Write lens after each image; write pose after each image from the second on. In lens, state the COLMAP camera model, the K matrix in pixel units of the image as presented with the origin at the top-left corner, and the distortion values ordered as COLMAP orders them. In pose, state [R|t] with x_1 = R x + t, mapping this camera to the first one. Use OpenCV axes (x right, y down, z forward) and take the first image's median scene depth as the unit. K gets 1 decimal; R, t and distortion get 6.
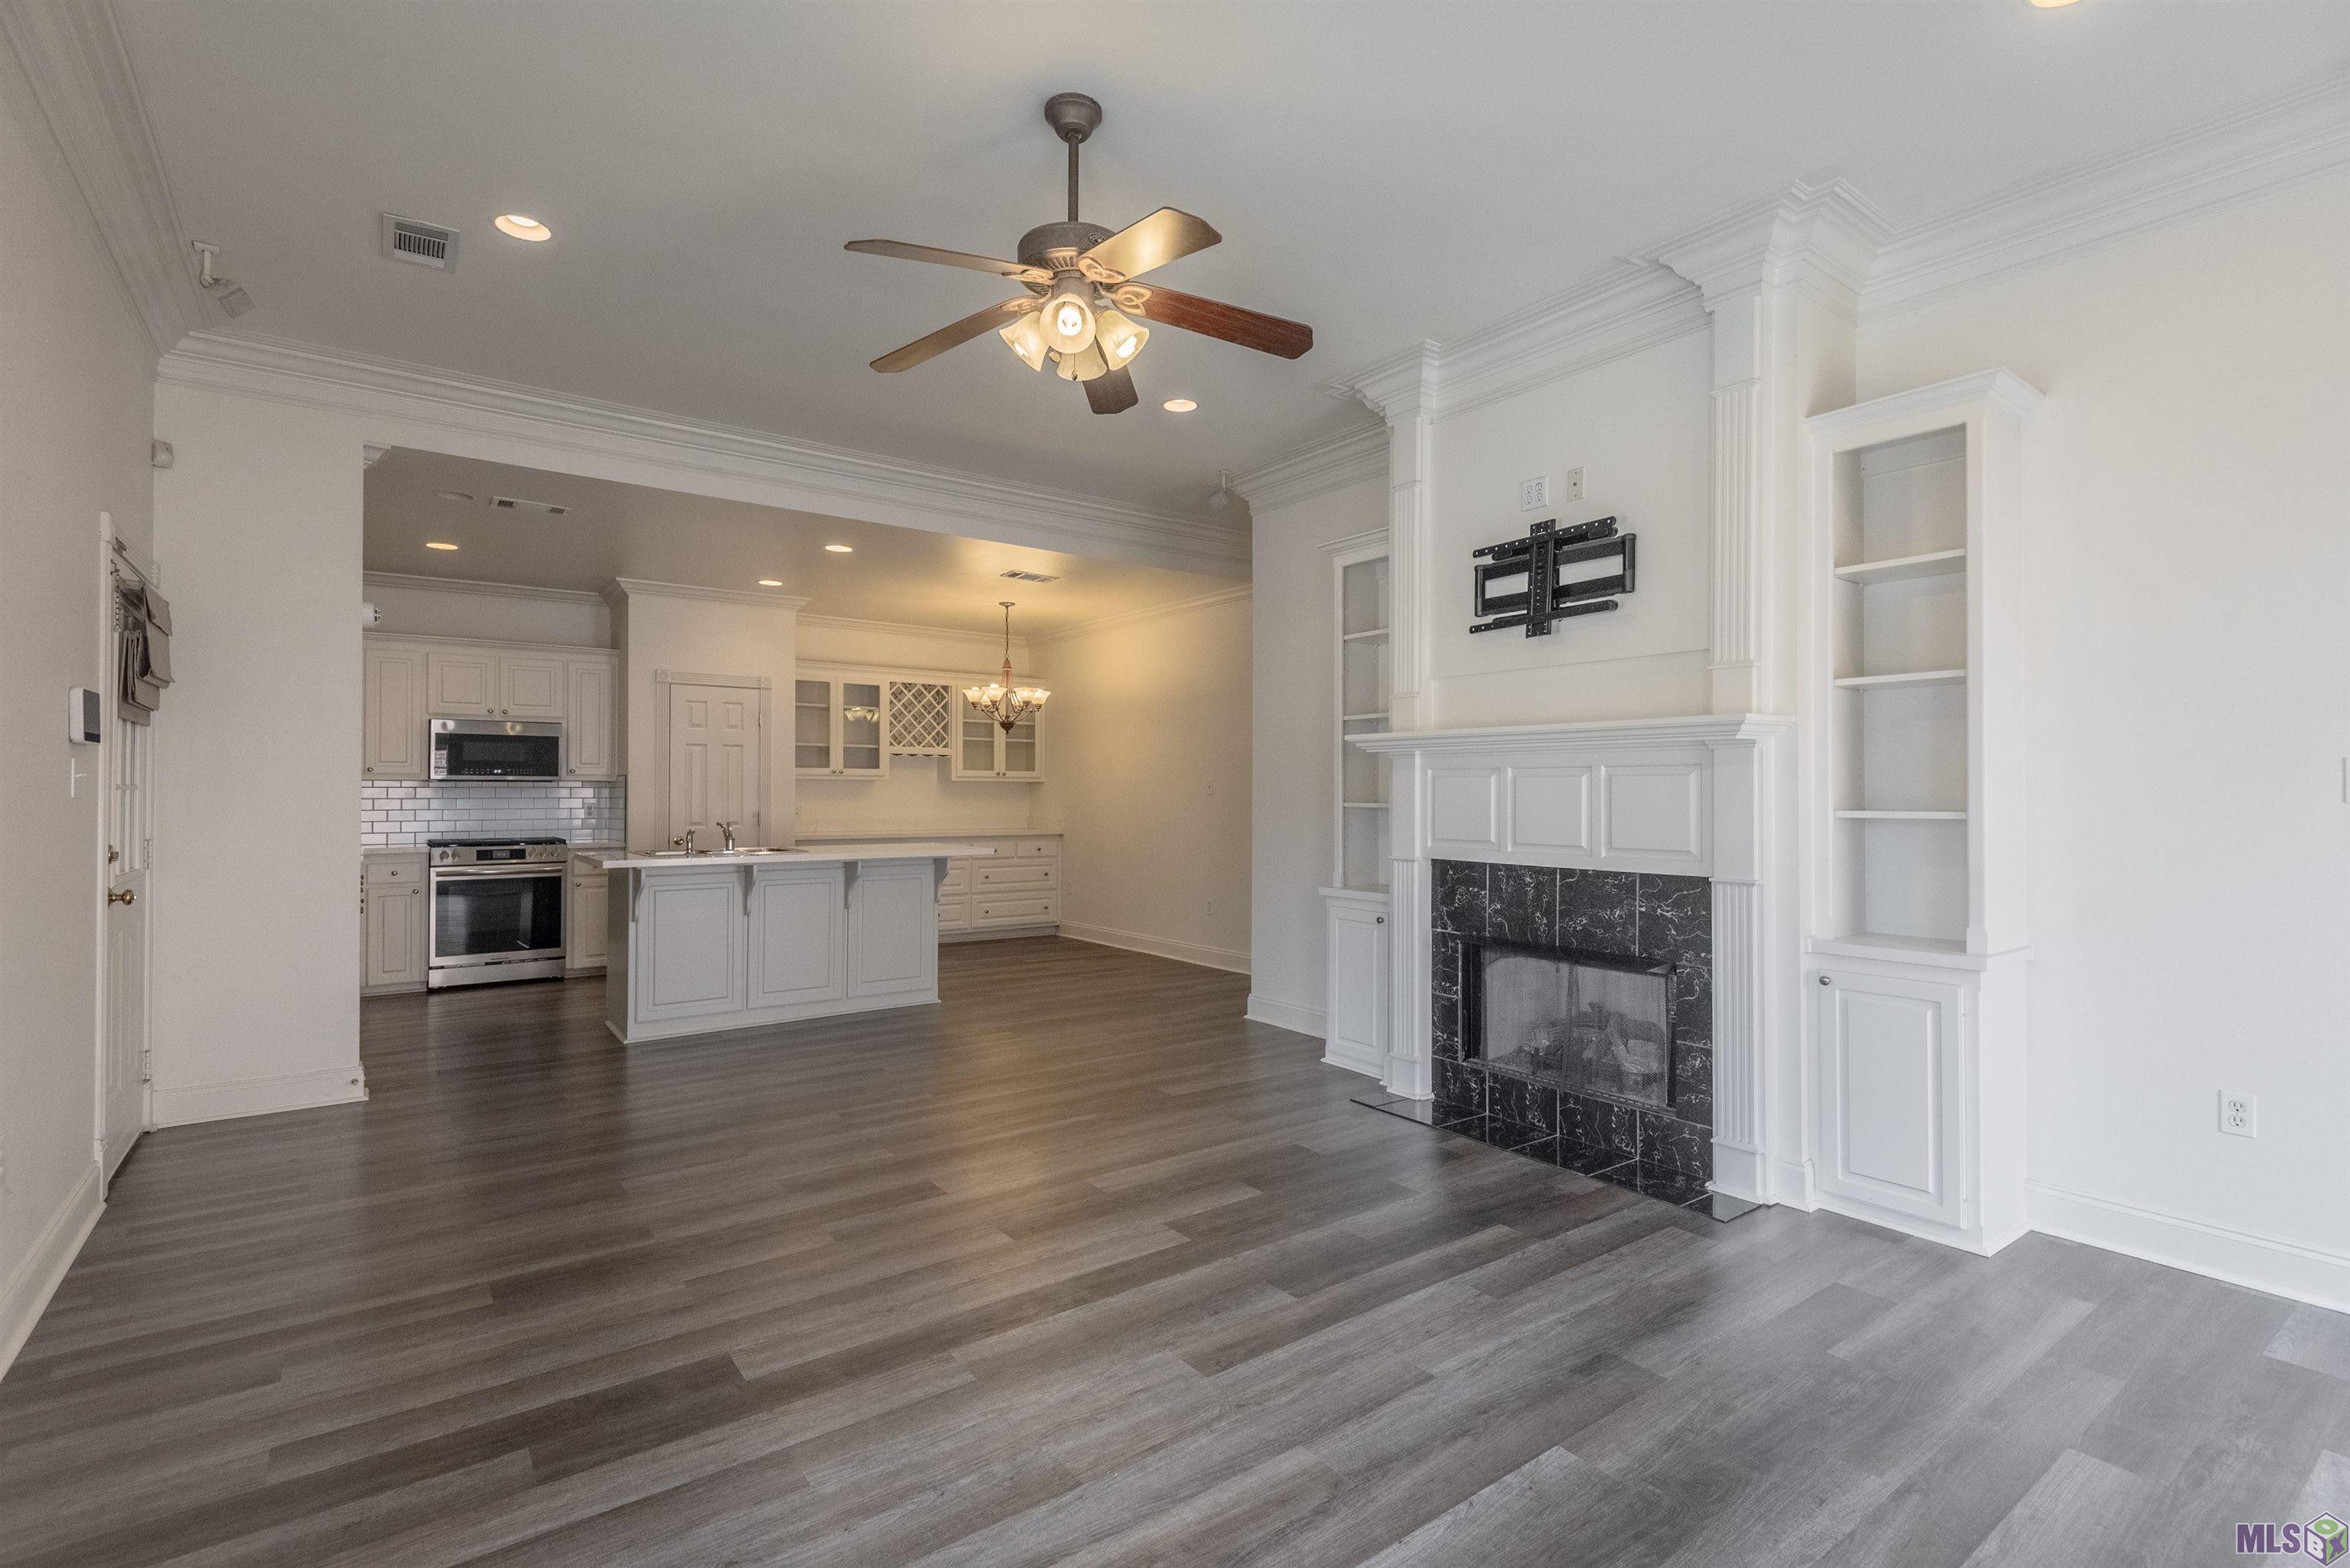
lens RADIAL K [[1096.1, 0, 1171.0], [0, 1096.1, 783.0], [0, 0, 1]] dist [-0.001703, -0.000008]
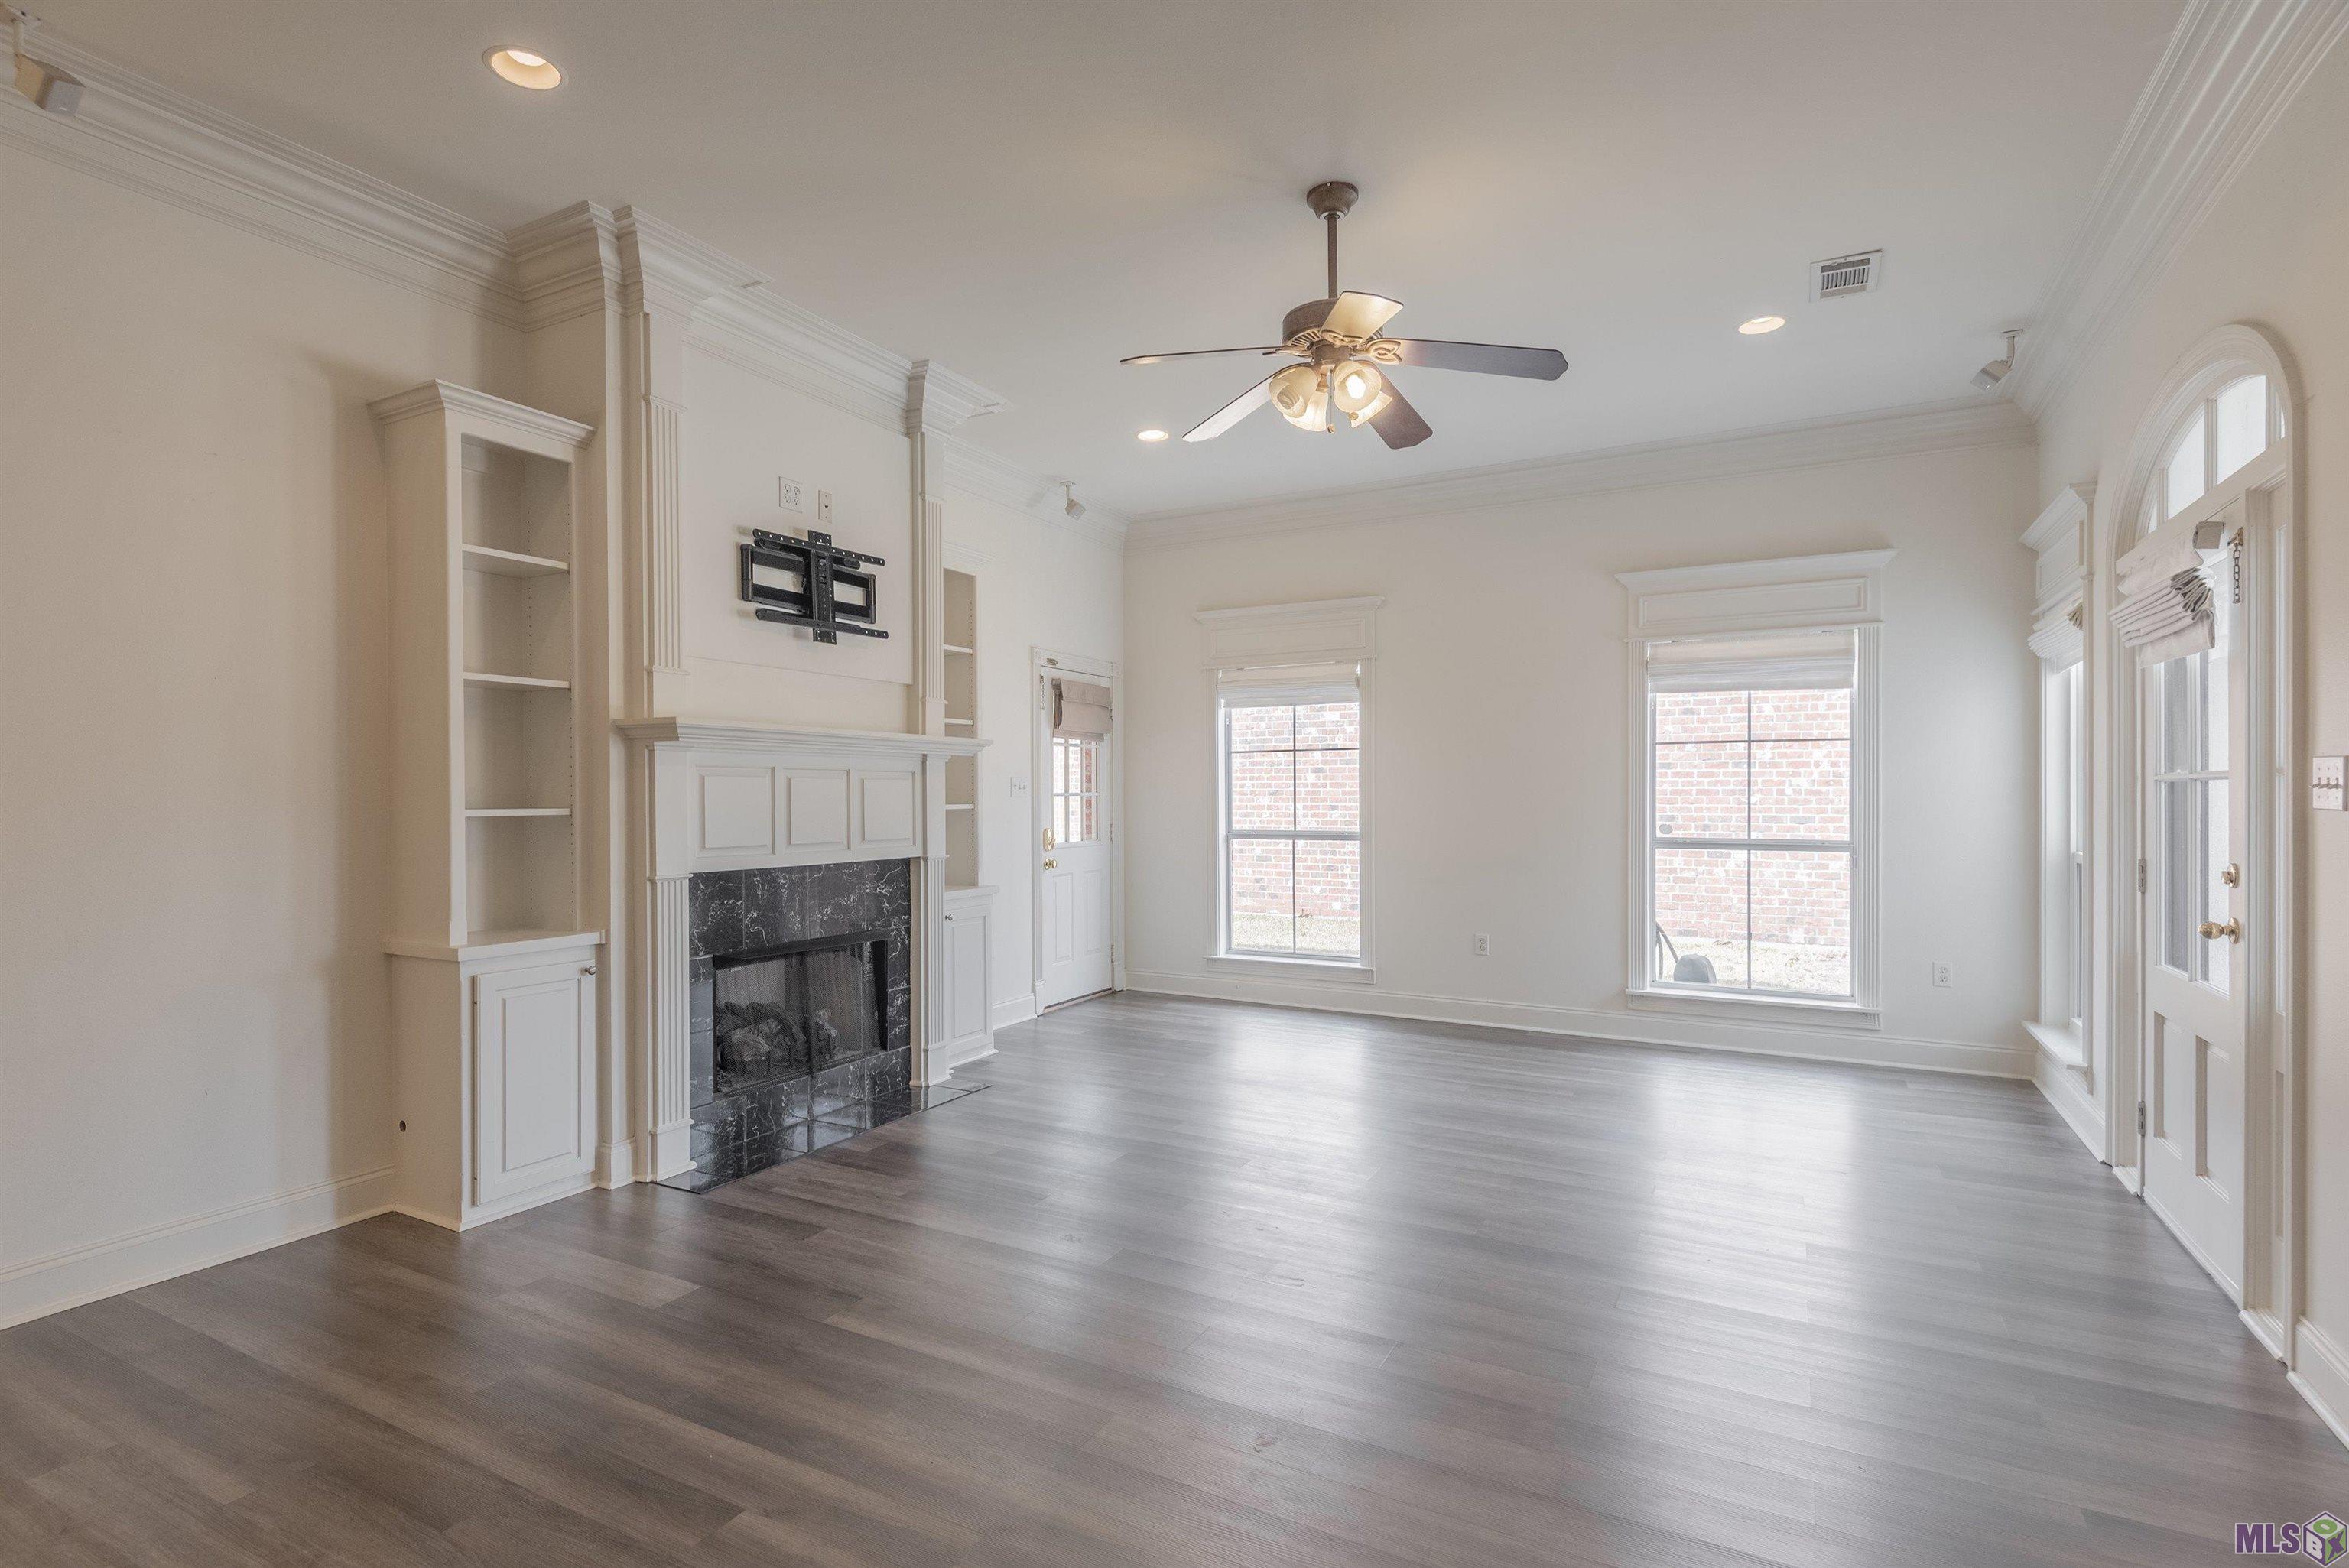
lens RADIAL K [[1095.6, 0, 1178.7], [0, 1095.6, 793.6], [0, 0, 1]] dist [-0.001703, -0.000008]
pose [[-0.431987, -0.004144, 0.901870, -0.406016], [-0.008128, 0.999967, 0.000701, 0.003024], [-0.901843, -0.007028, -0.432007, 0.621470]]
